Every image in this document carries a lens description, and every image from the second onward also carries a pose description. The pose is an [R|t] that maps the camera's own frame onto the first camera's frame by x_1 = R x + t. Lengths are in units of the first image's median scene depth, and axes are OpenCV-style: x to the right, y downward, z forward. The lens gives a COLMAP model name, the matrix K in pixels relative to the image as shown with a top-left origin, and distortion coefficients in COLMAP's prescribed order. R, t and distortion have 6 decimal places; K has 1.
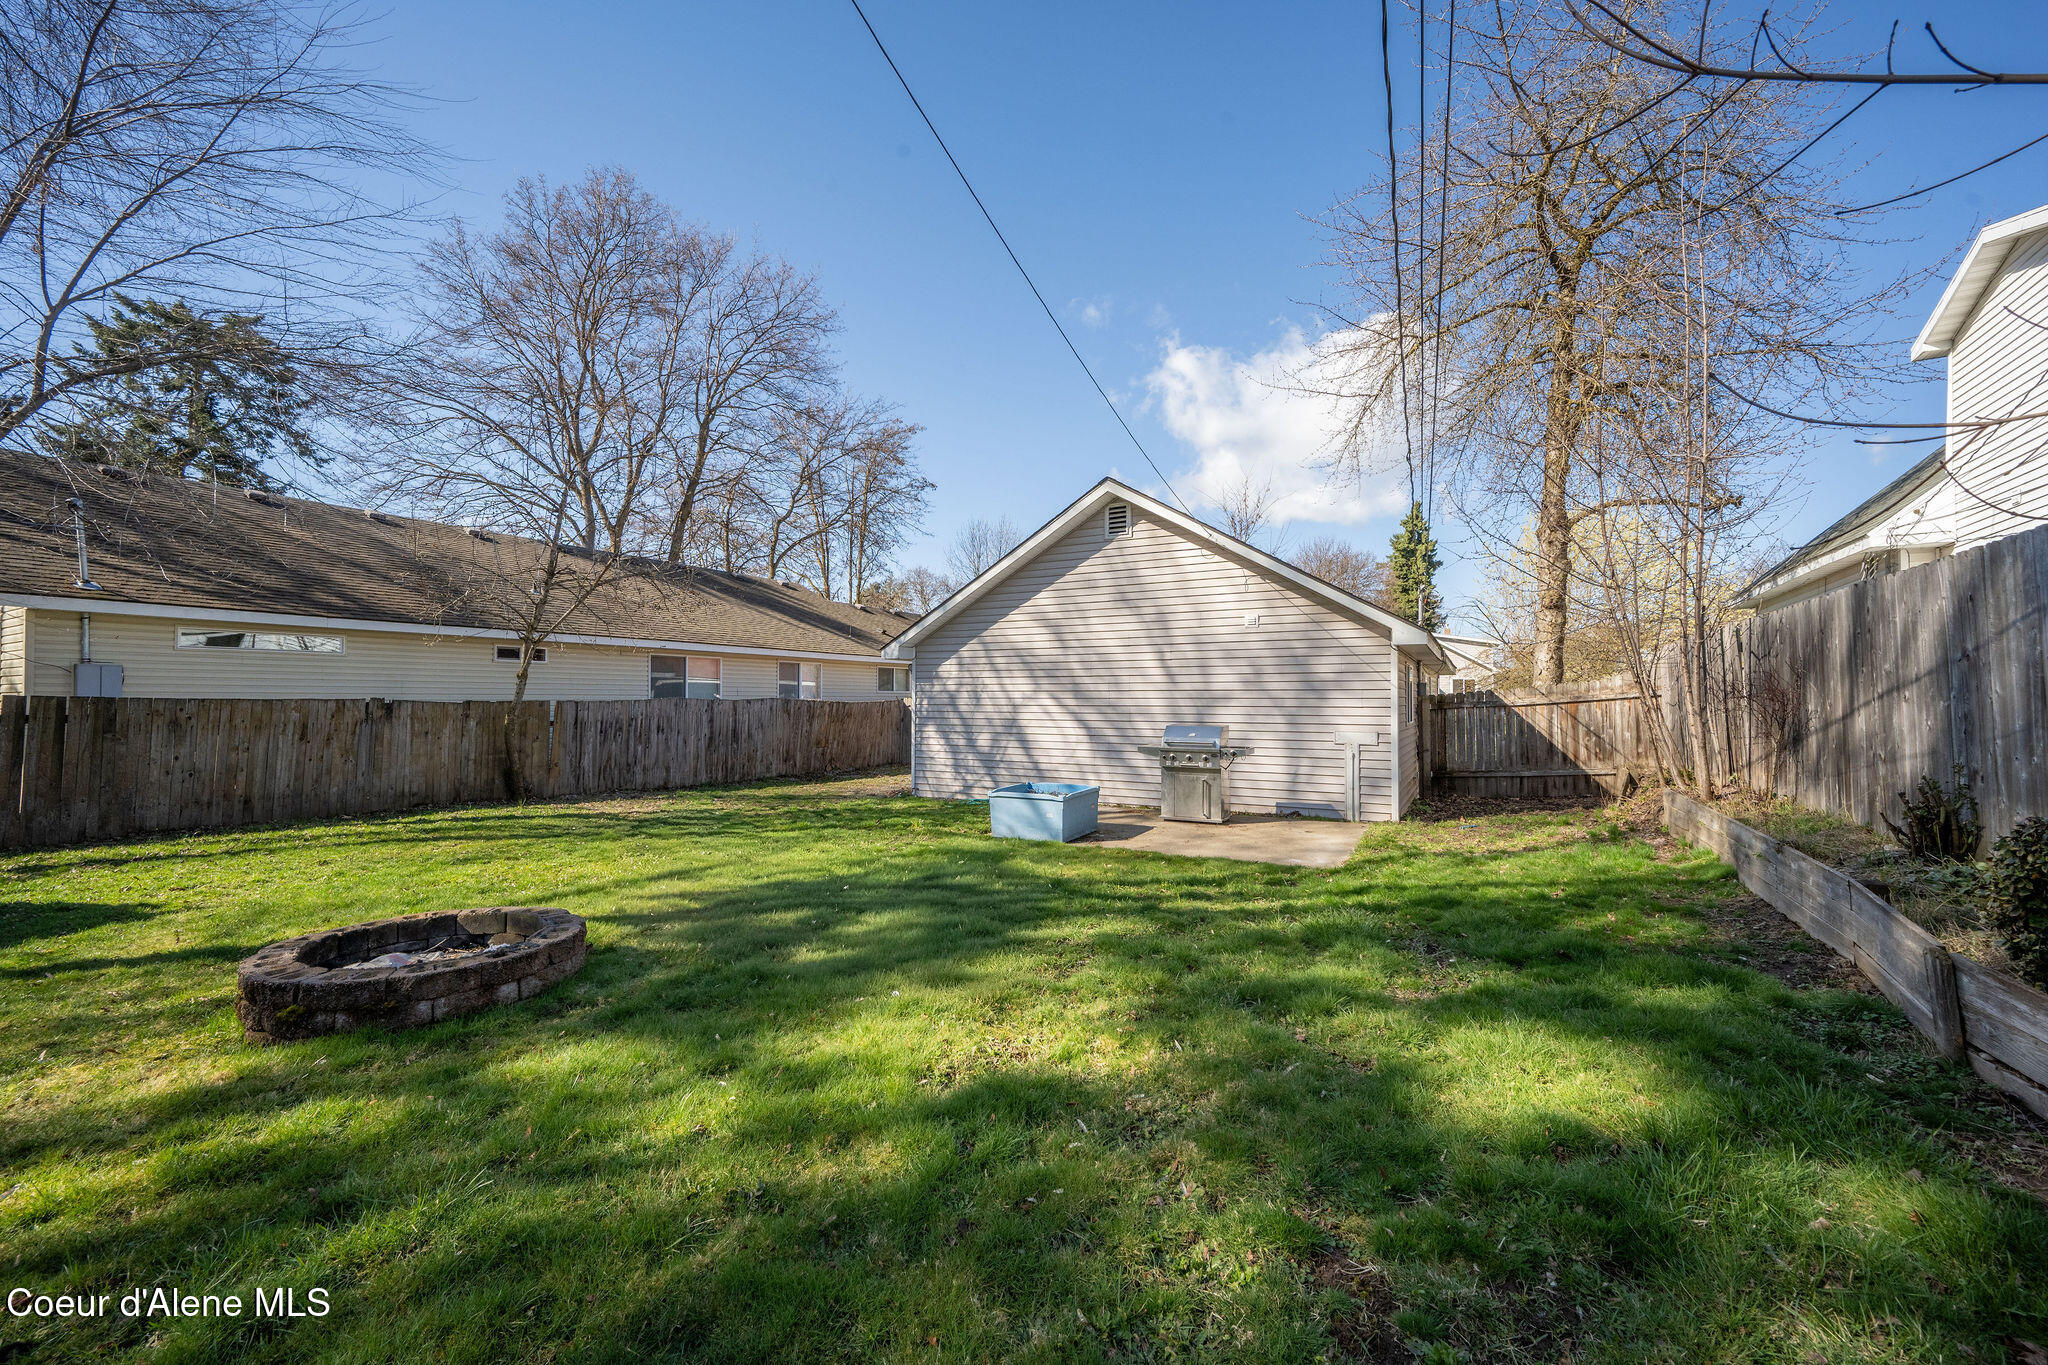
lens RADIAL K [[805.2, 0, 1029.4], [0, 805.2, 684.0], [0, 0, 1]] dist [-0.001023, -0.000081]
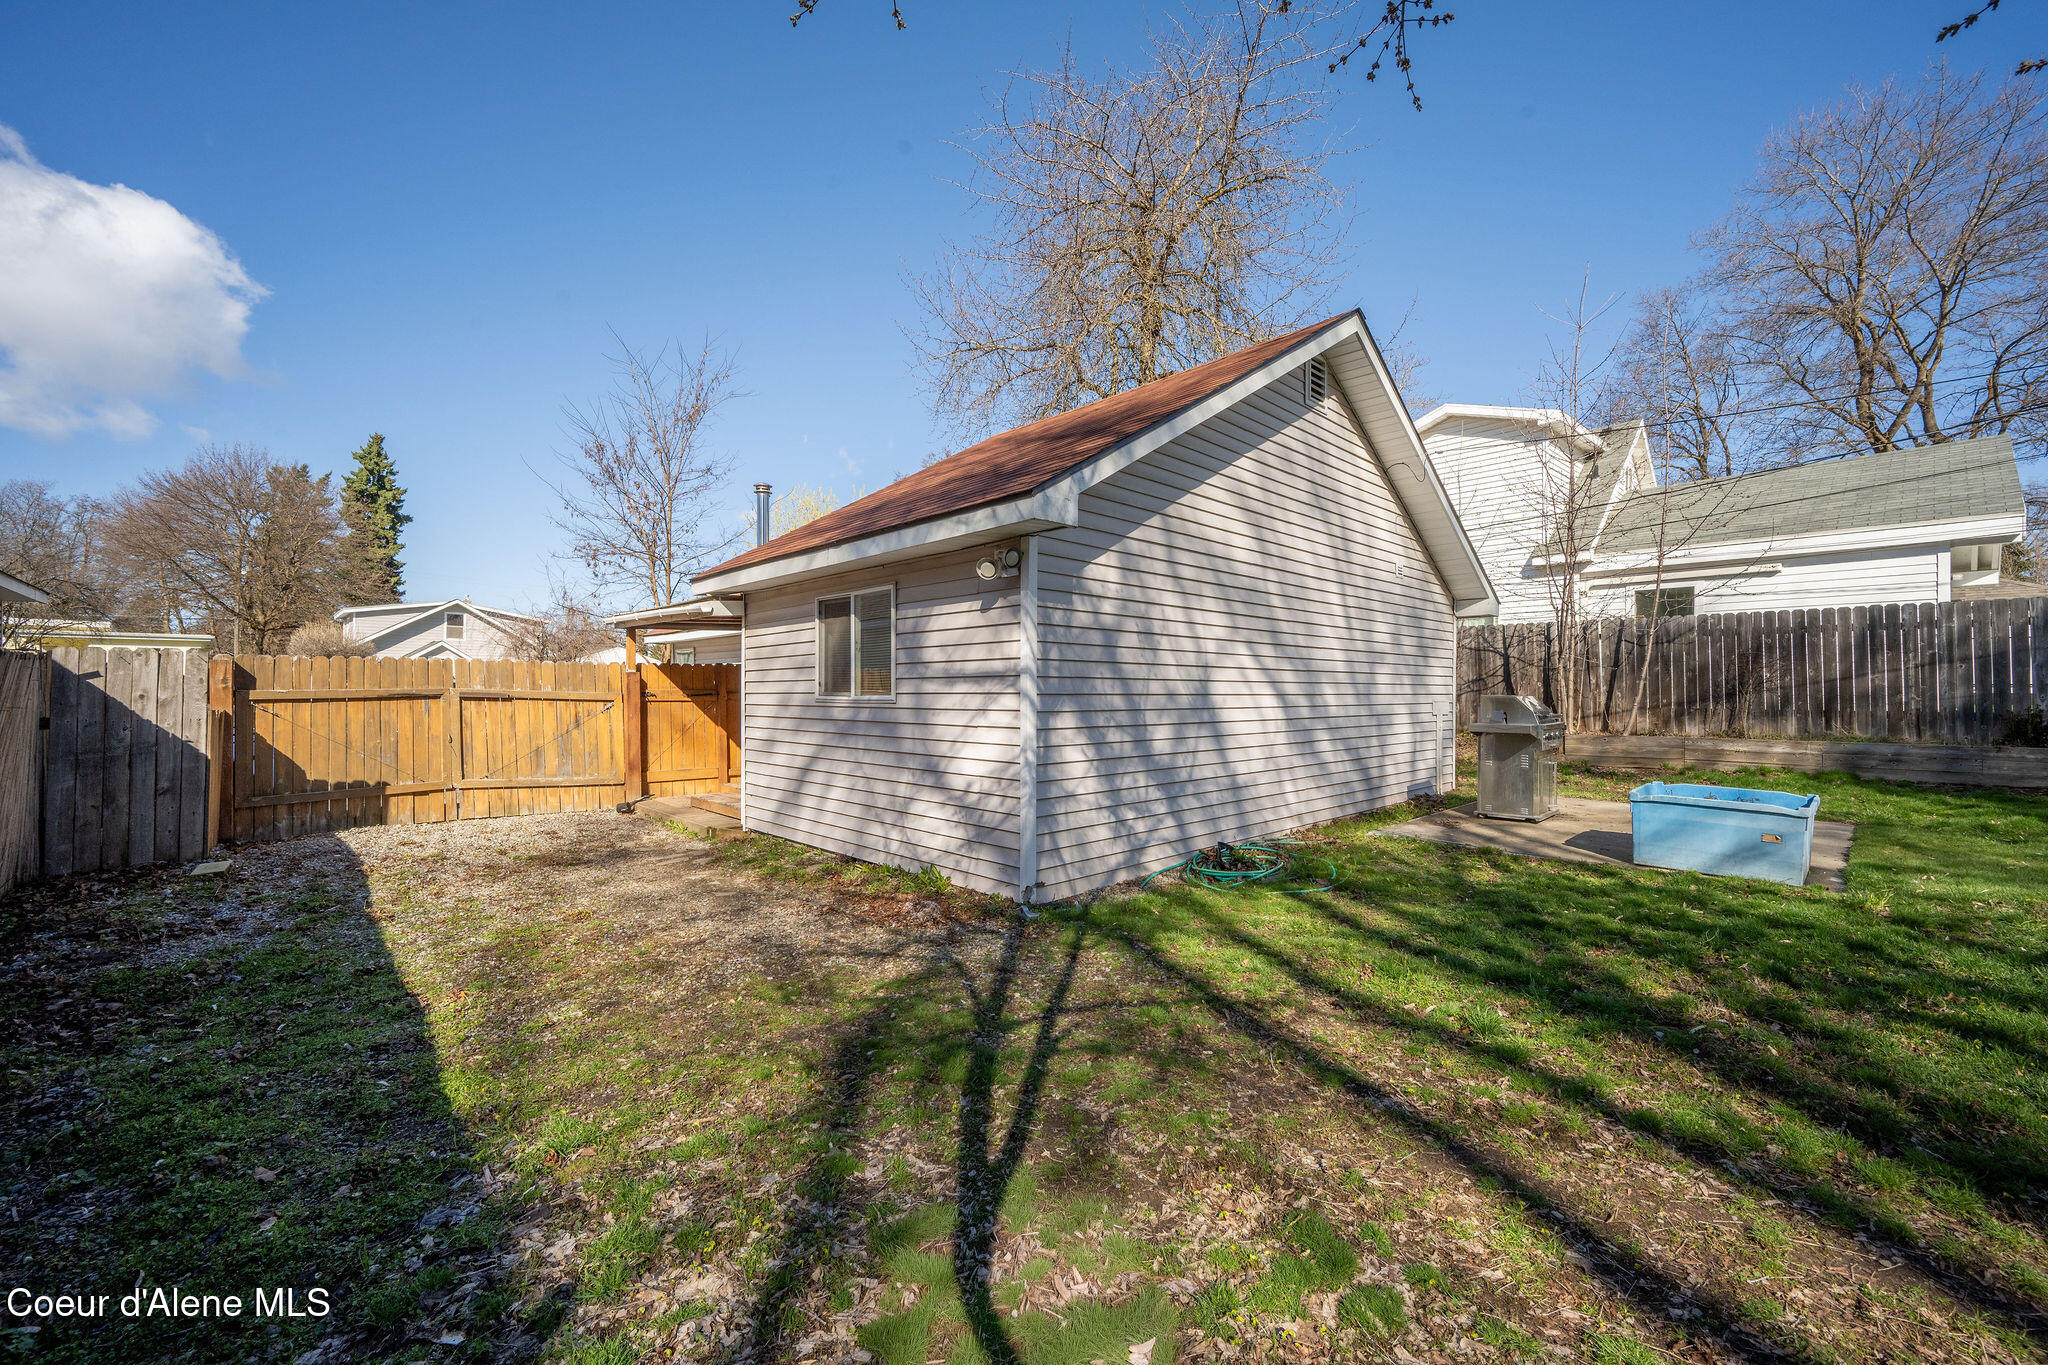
lens RADIAL K [[814.3, 0, 1029.9], [0, 814.3, 689.2], [0, 0, 1]] dist [0.000175, -0.000017]
pose [[0.295768, 0.002410, 0.955257, -0.545615], [-0.019313, 0.999808, 0.003457, 0.041742], [-0.955065, -0.019472, 0.295757, 0.971910]]
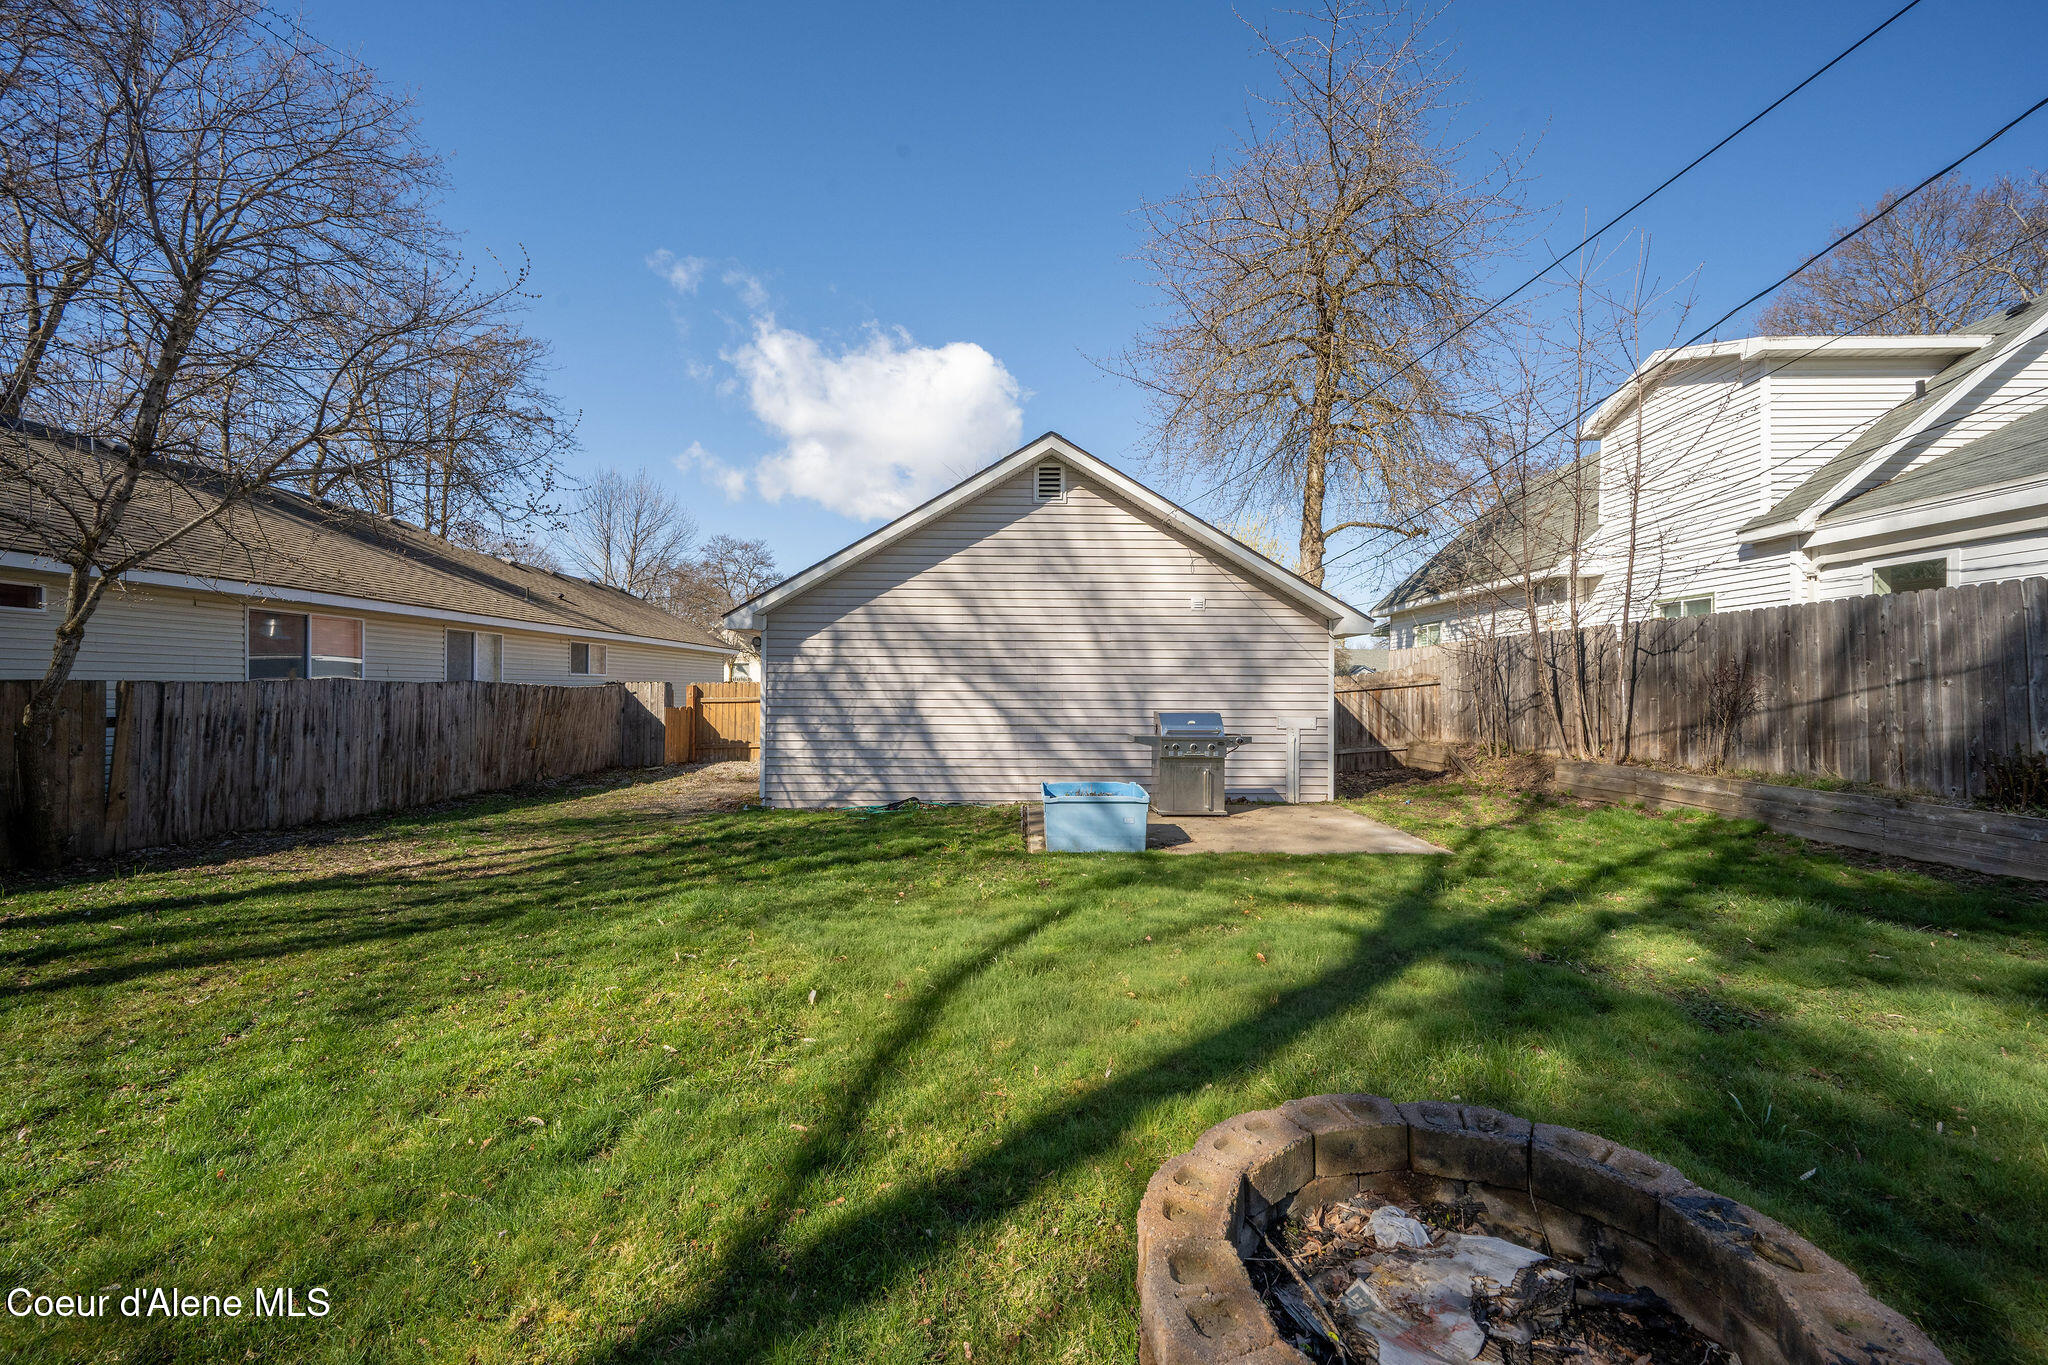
lens RADIAL K [[805.2, 0, 1029.4], [0, 805.2, 684.0], [0, 0, 1]] dist [-0.001023, -0.000081]
pose [[0.872392, 0.006345, 0.488765, -0.325458], [-0.013504, 0.999847, 0.011124, 0.008769], [-0.488620, -0.016305, 0.872344, 0.220802]]
